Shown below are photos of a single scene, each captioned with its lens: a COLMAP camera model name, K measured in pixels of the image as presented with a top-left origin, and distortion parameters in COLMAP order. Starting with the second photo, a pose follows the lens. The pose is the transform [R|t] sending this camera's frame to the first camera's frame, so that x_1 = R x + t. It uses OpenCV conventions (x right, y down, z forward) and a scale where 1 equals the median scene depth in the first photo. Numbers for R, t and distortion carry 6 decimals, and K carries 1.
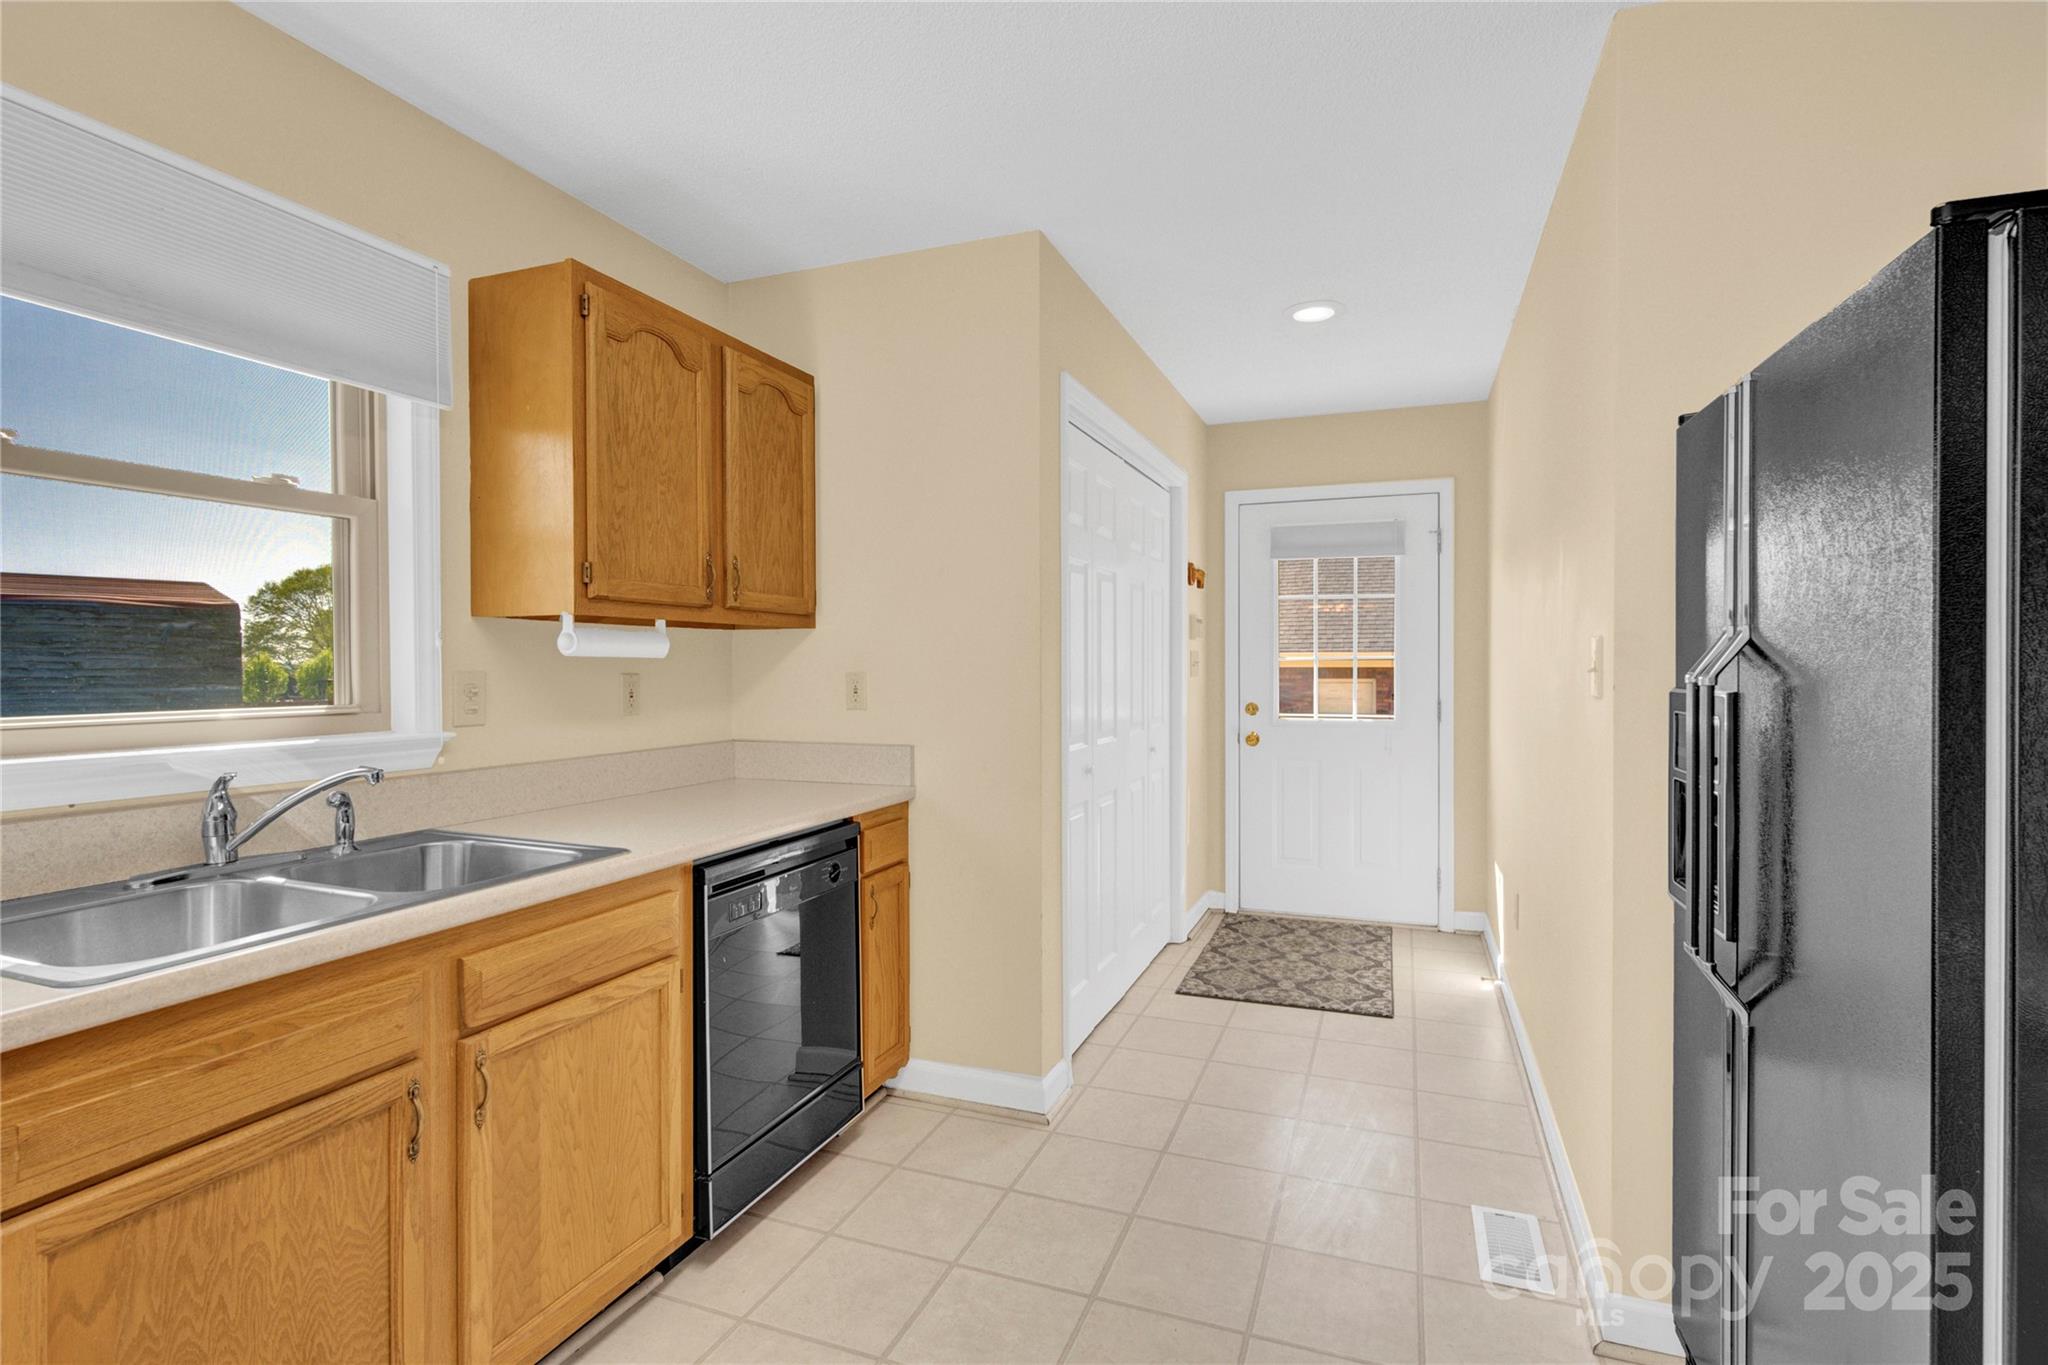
lens RADIAL K [[945.2, 0, 1029.2], [0, 945.2, 674.2], [0, 0, 1]] dist [-0.001394, 0.001456]
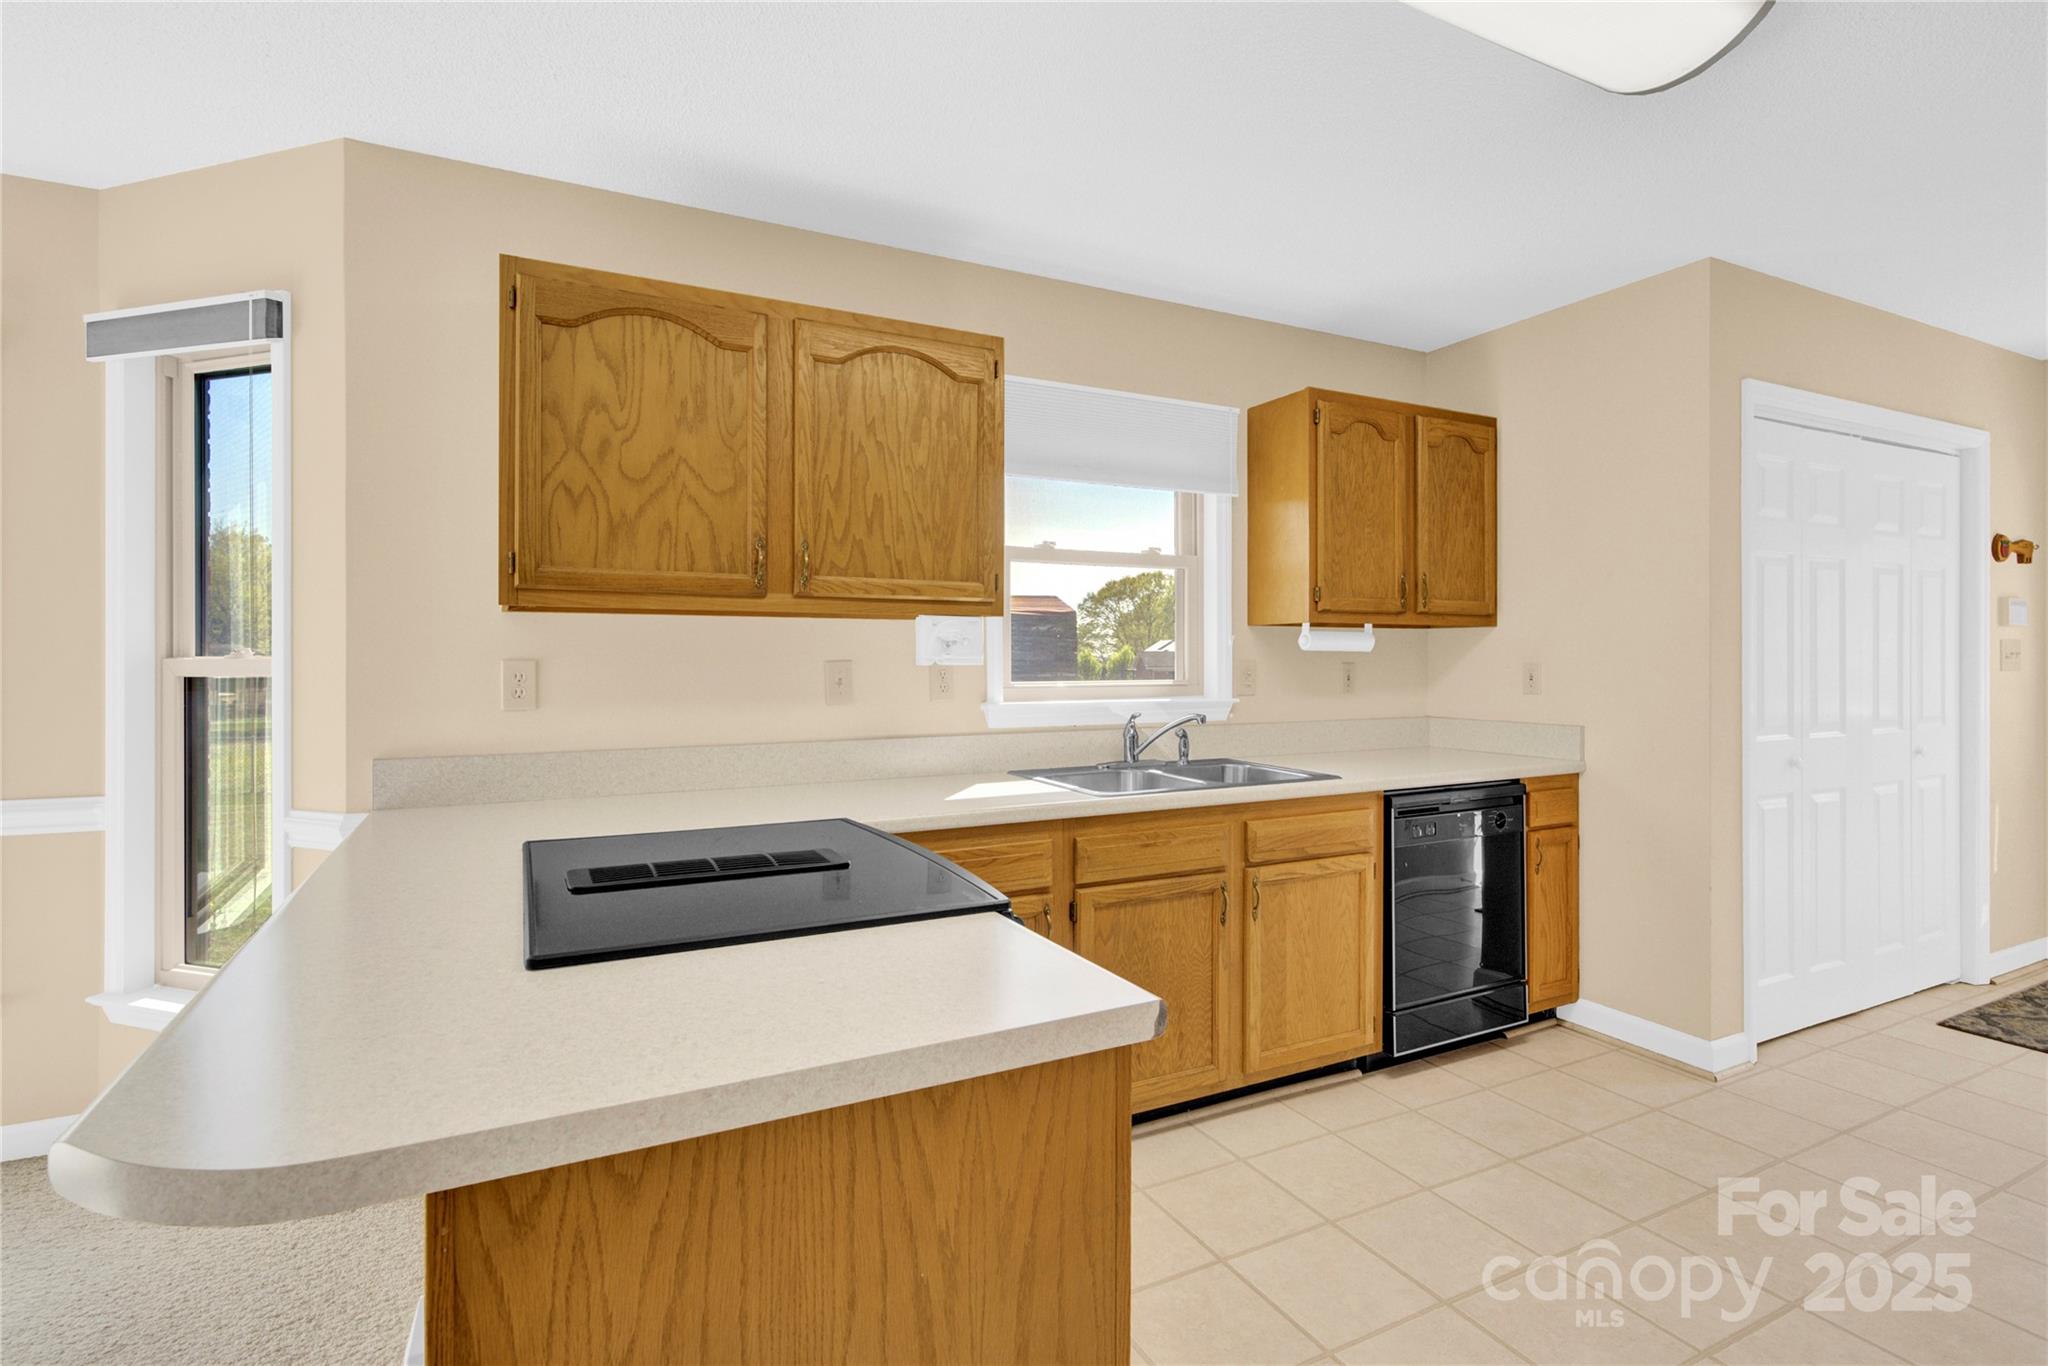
lens RADIAL K [[945.2, 0, 1051.7], [0, 945.2, 662.8], [0, 0, 1]] dist [-0.001394, 0.001456]
pose [[0.750915, 0.003976, -0.660386, 0.114541], [-0.006697, 0.999976, -0.001594, 0.003381], [0.660364, 0.005619, 0.750924, -0.223838]]
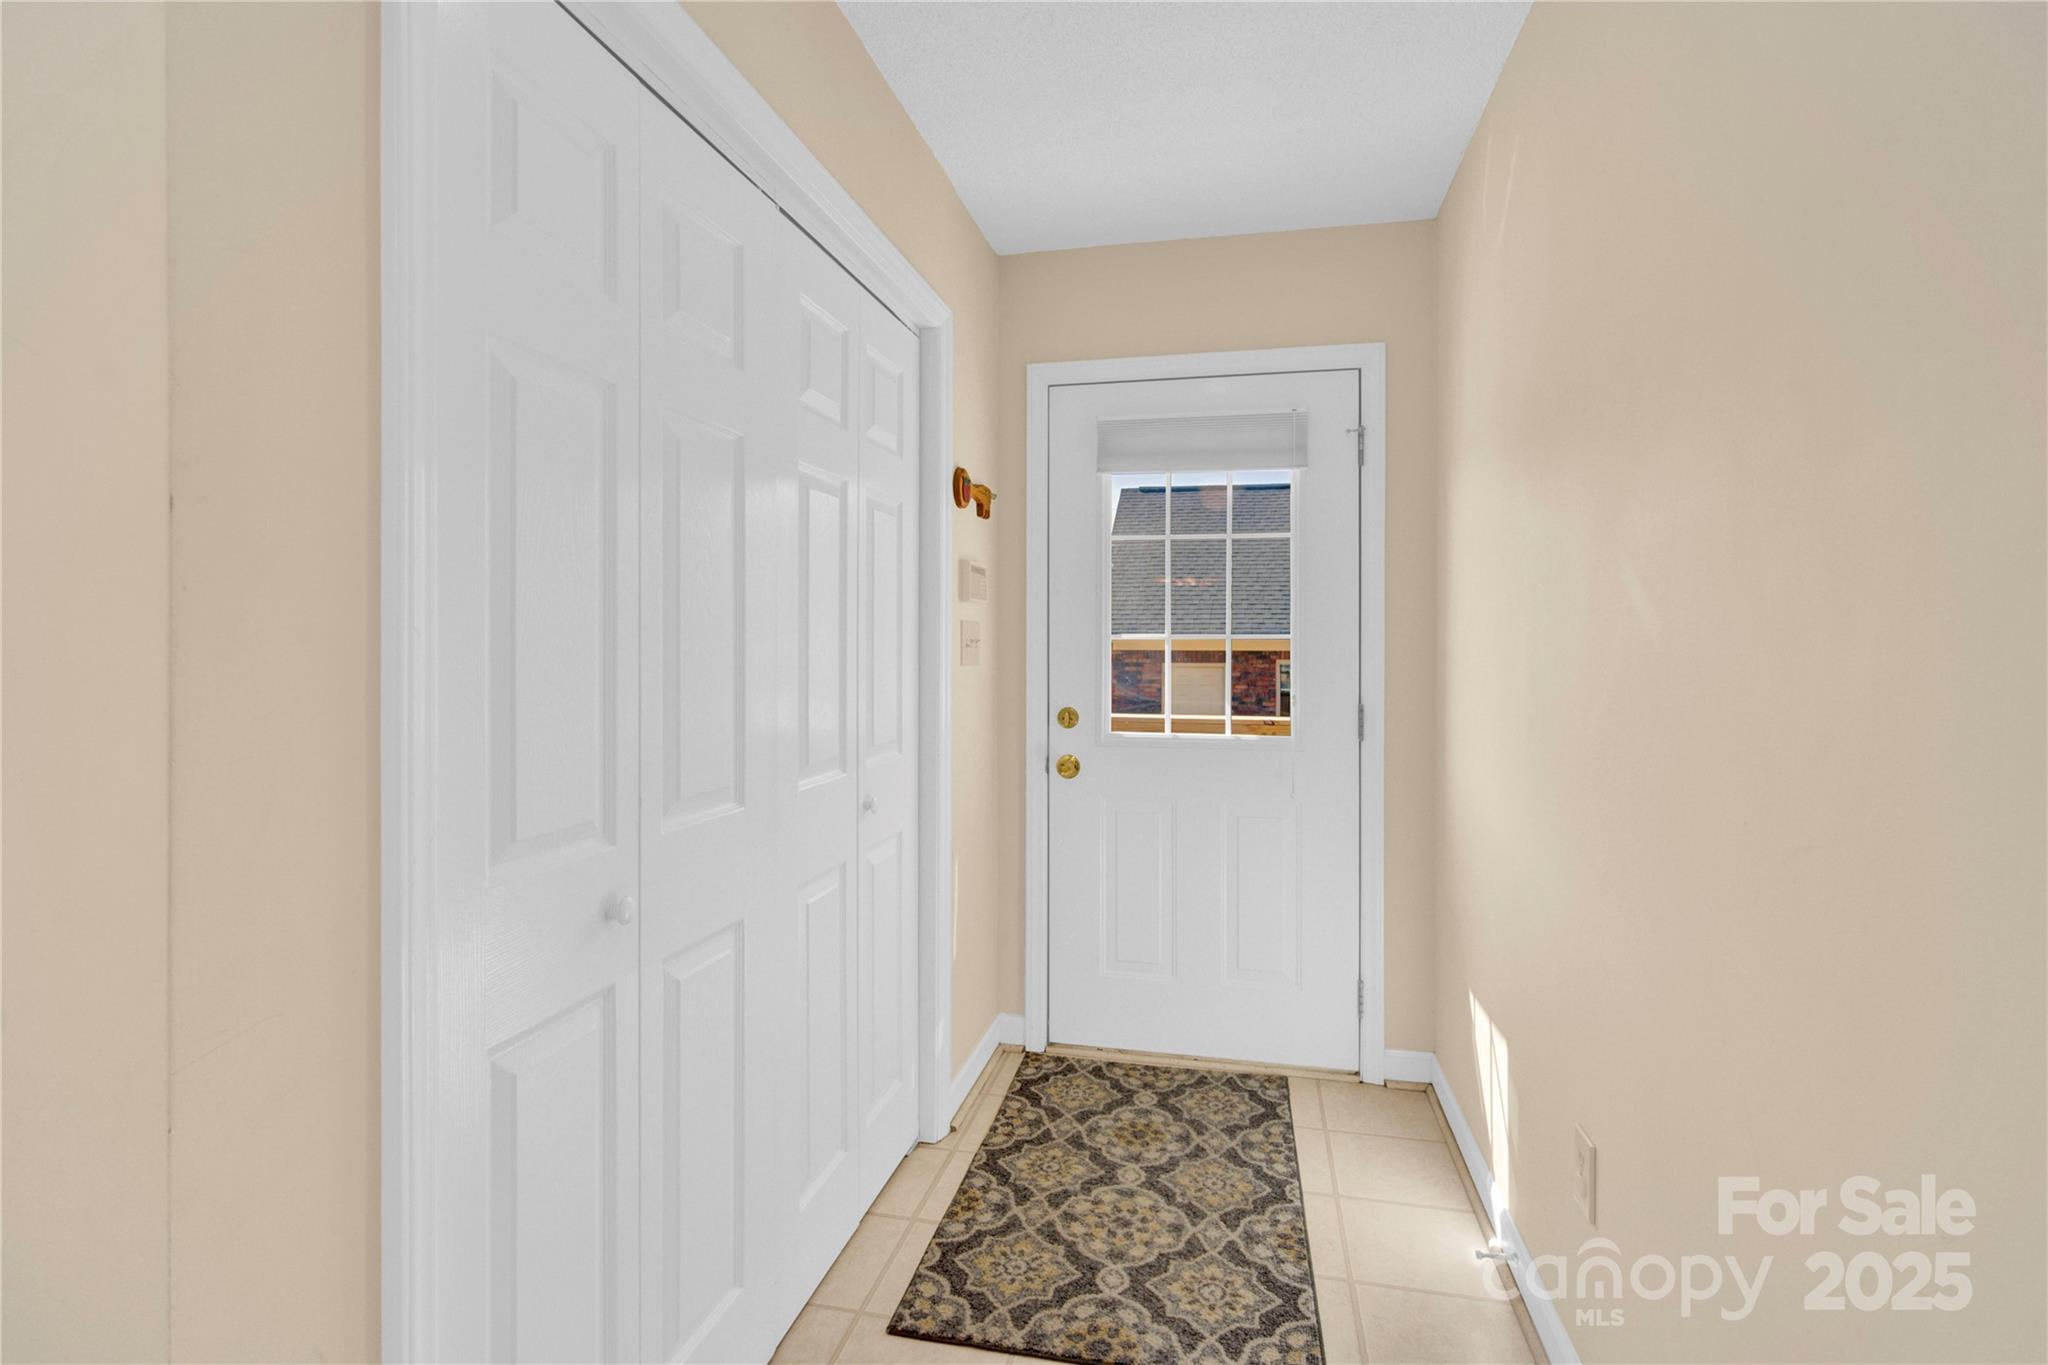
lens RADIAL K [[945.2, 0, 1075.5], [0, 945.2, 654.5], [0, 0, 1]] dist [-0.001394, 0.001456]
pose [[0.979968, 0.001179, 0.199153, 0.152870], [-0.001855, 0.999993, 0.003208, -0.007697], [-0.199148, -0.003513, 0.979963, 0.514734]]
